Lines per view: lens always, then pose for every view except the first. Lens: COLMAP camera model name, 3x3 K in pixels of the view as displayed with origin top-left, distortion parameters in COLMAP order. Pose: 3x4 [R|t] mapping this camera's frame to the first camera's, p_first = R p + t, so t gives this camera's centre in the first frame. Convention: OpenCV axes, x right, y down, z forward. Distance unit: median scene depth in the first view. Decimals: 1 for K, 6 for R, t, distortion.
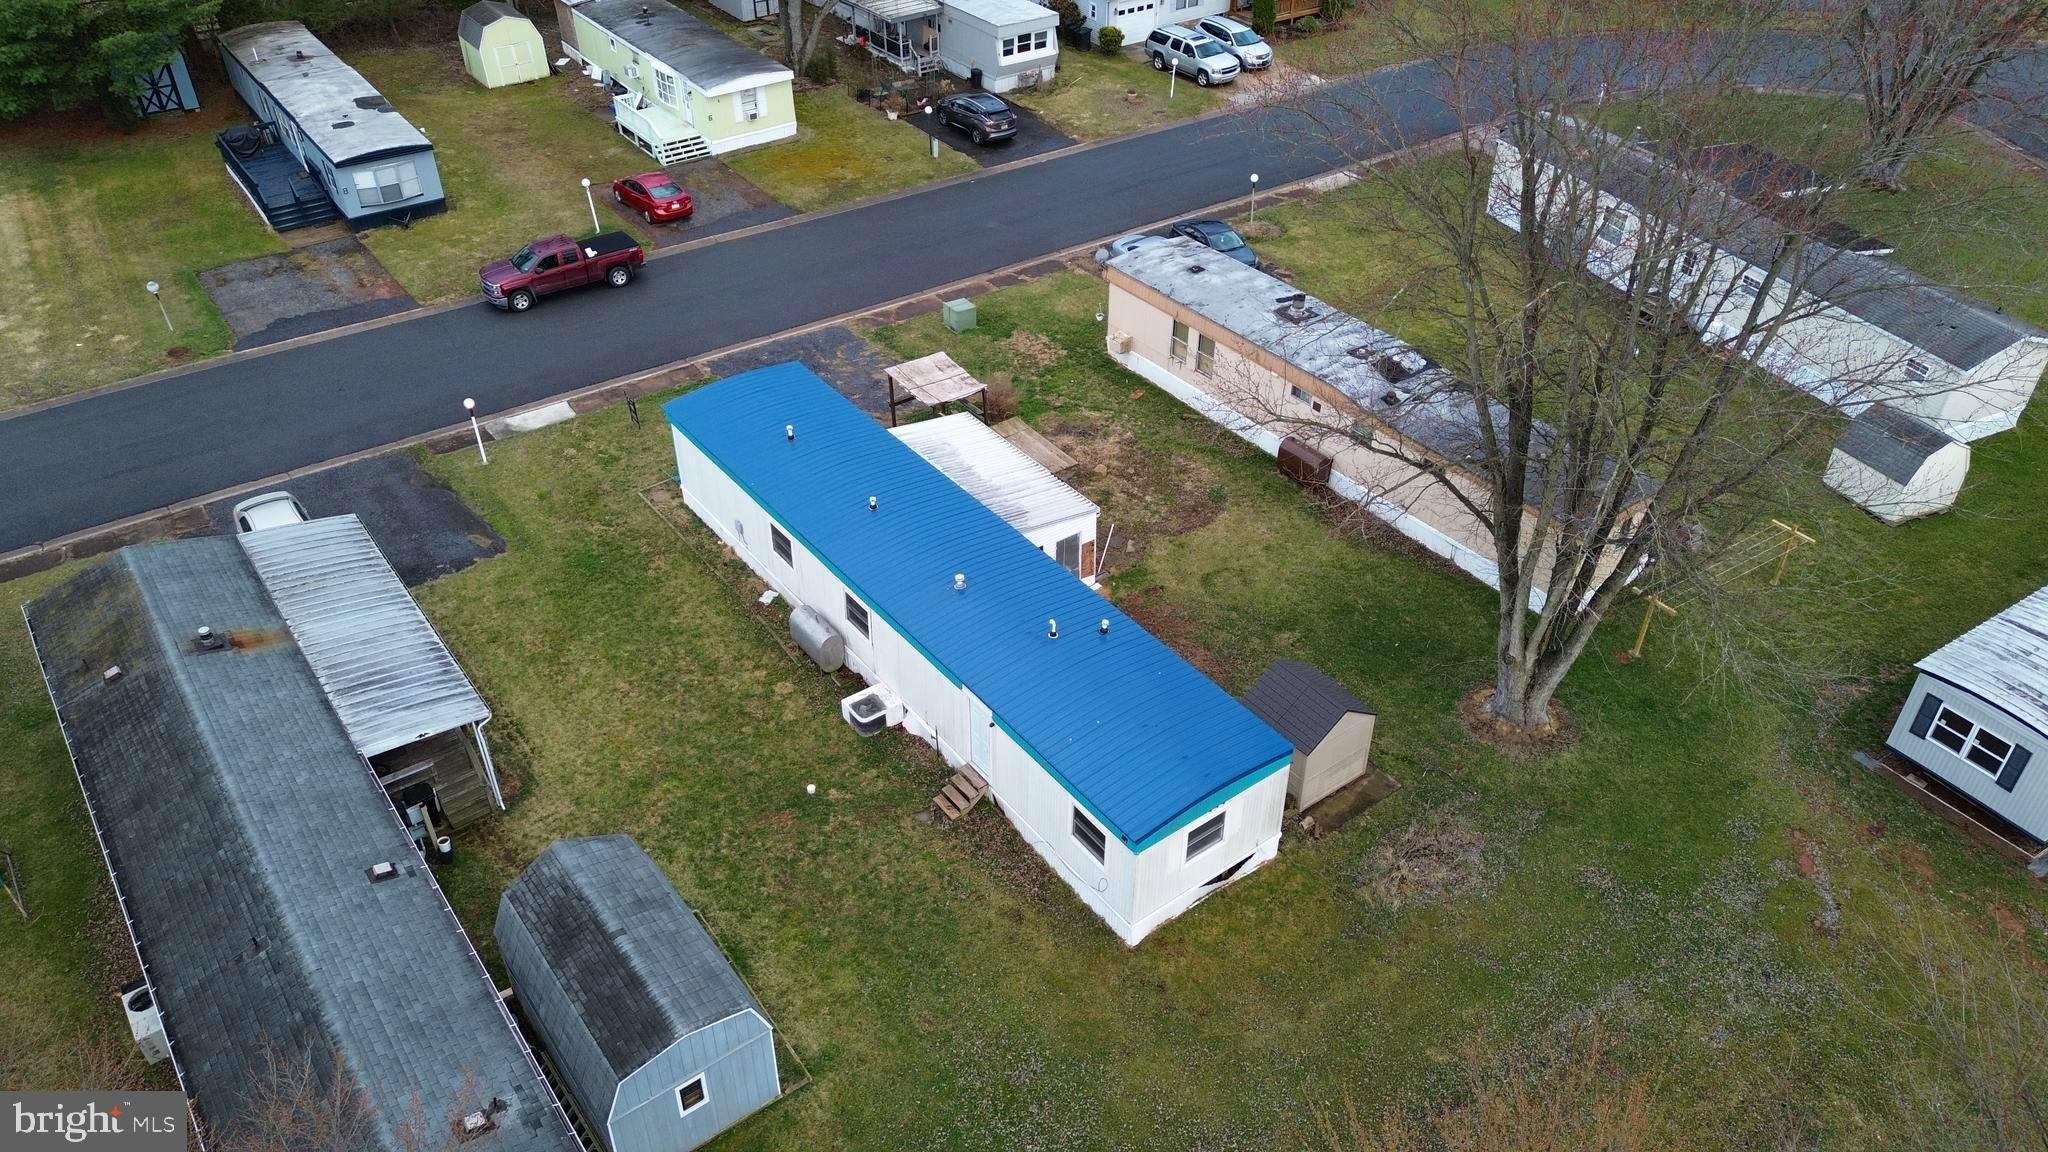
lens RADIAL K [[1445.2, 0, 1037.0], [0, 1445.2, 582.4], [0, 0, 1]] dist [0.070978, -0.065311]
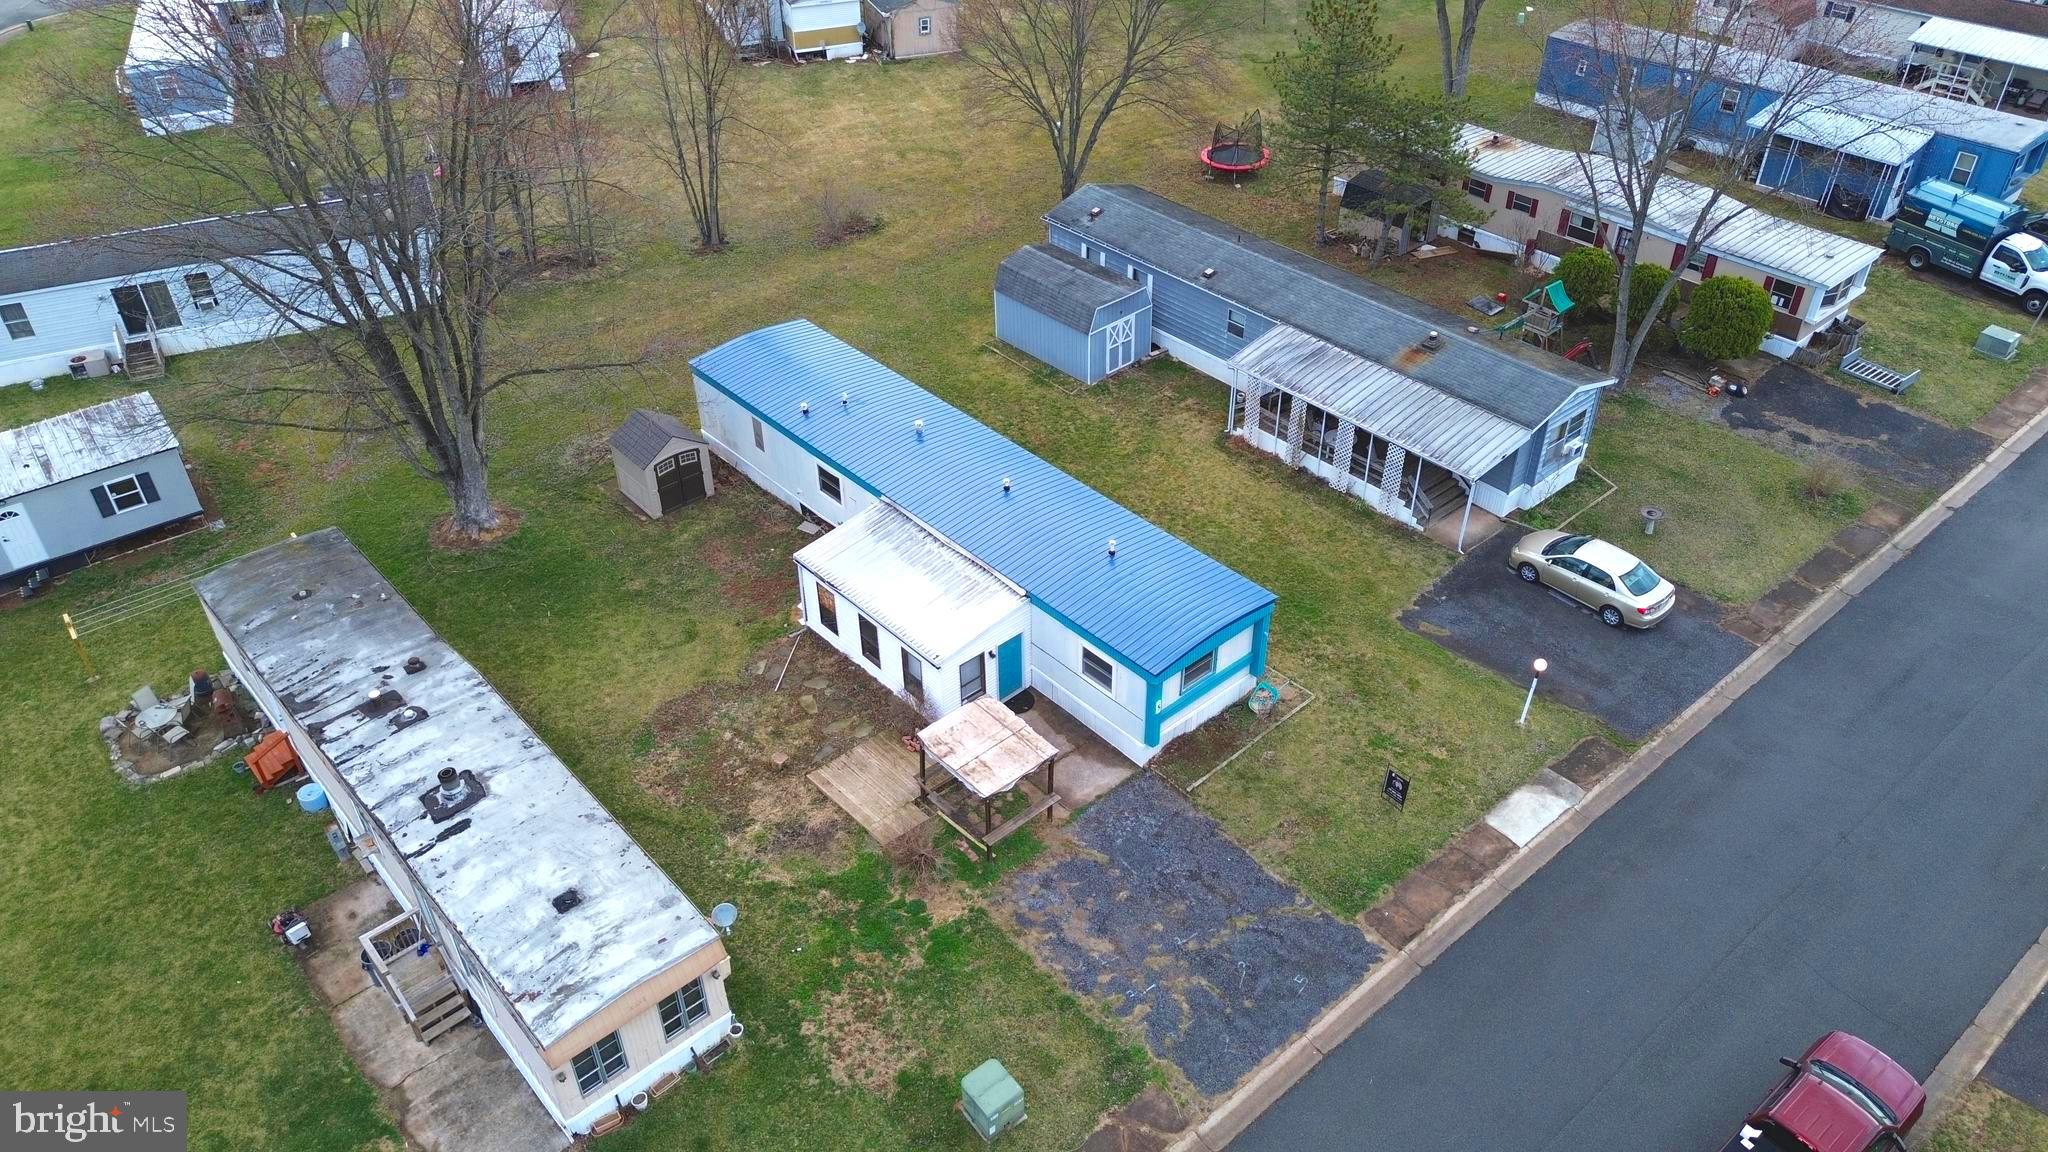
lens RADIAL K [[1445.2, 0, 1031.7], [0, 1445.2, 580.2], [0, 0, 1]] dist [0.070978, -0.065311]
pose [[-0.996838, 0.049494, -0.062169, -0.057024], [-0.046676, 0.268462, 0.962159, -0.988355], [0.064311, 0.962018, -0.265303, 1.244367]]
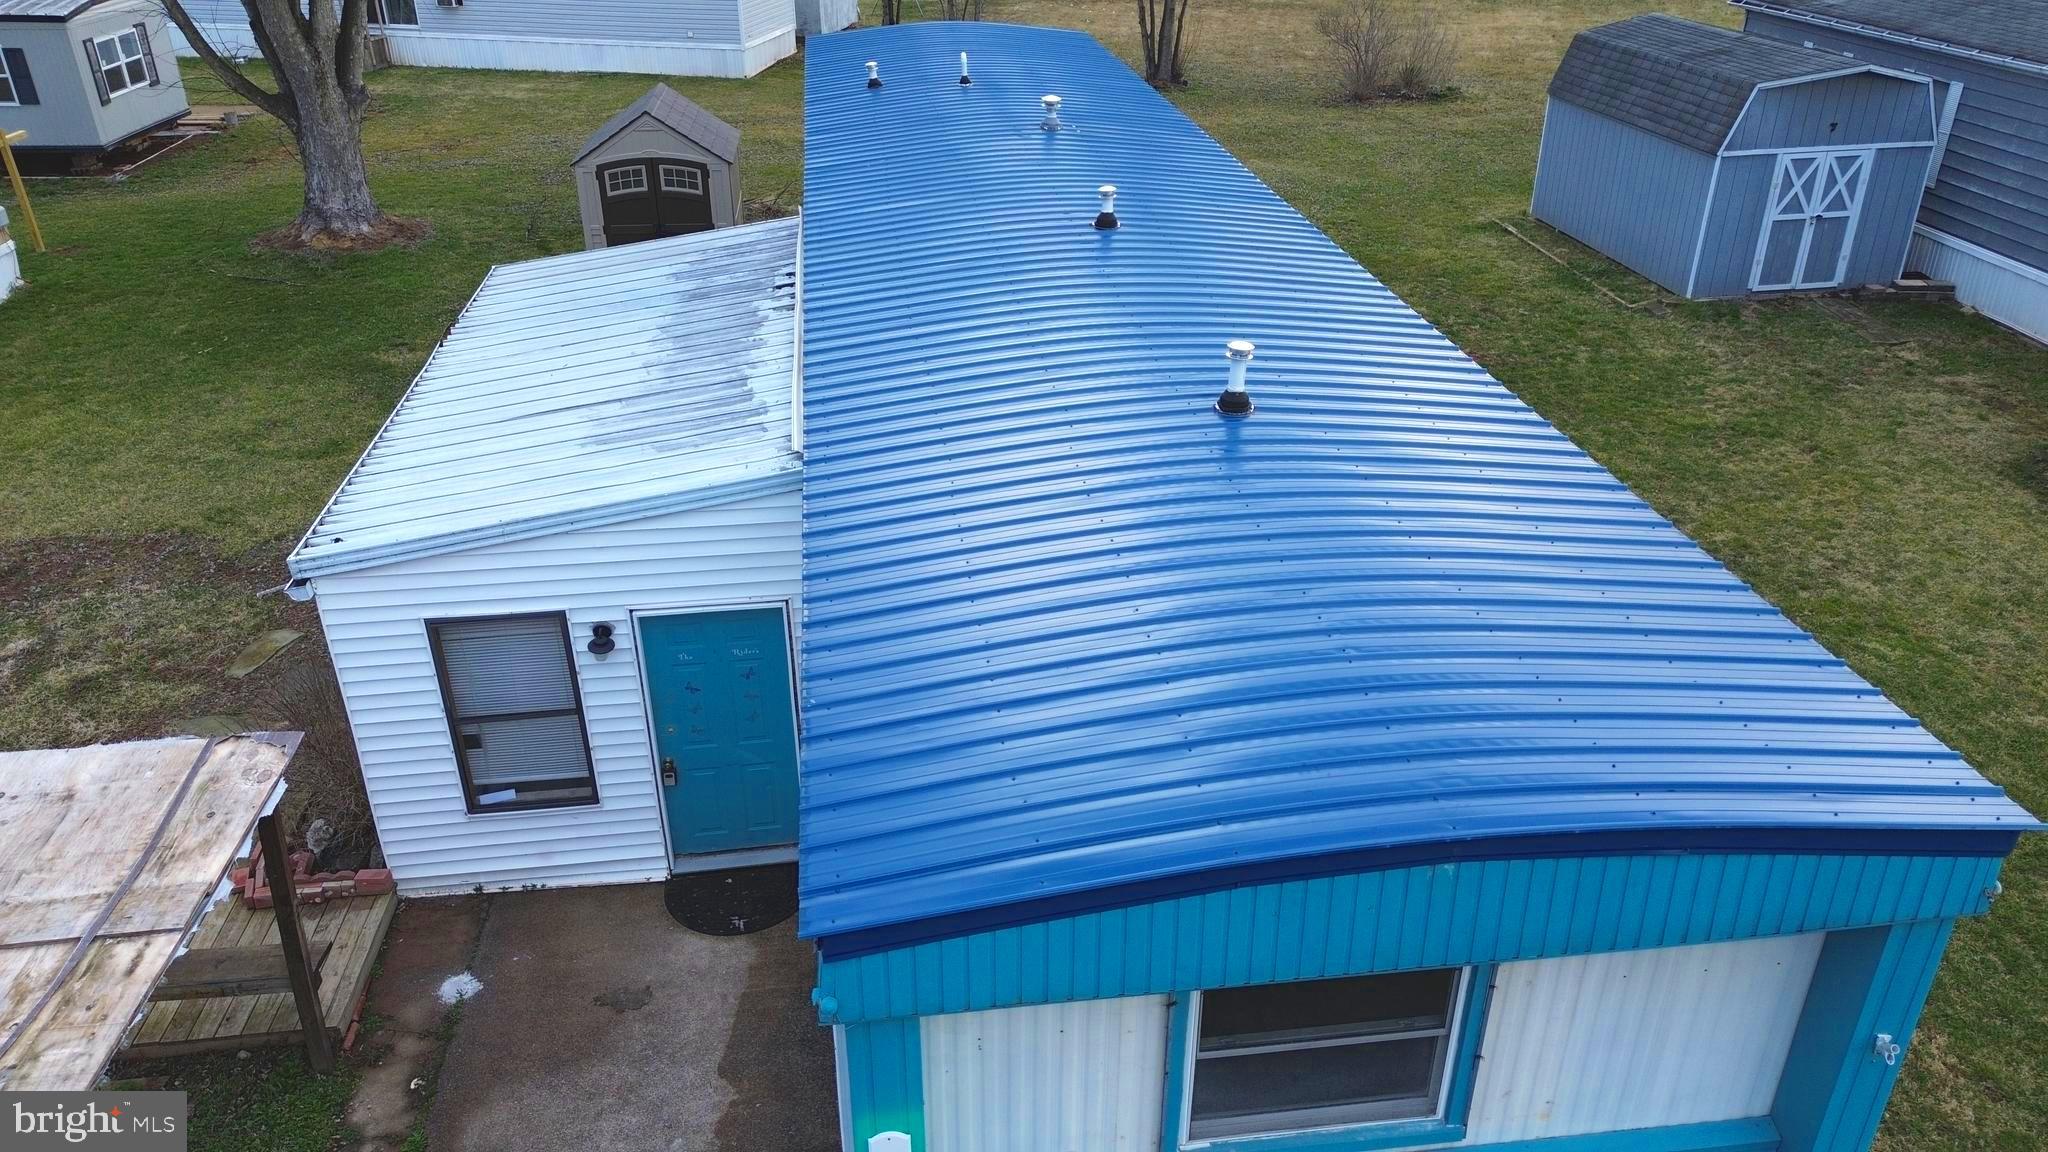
lens RADIAL K [[1445.2, 0, 1035.1], [0, 1445.2, 580.8], [0, 0, 1]] dist [0.070978, -0.065311]
pose [[-0.869108, -0.241568, 0.431622, -0.238786], [0.293084, 0.451426, 0.842802, -0.271107], [-0.398439, 0.858987, -0.321538, 1.083946]]
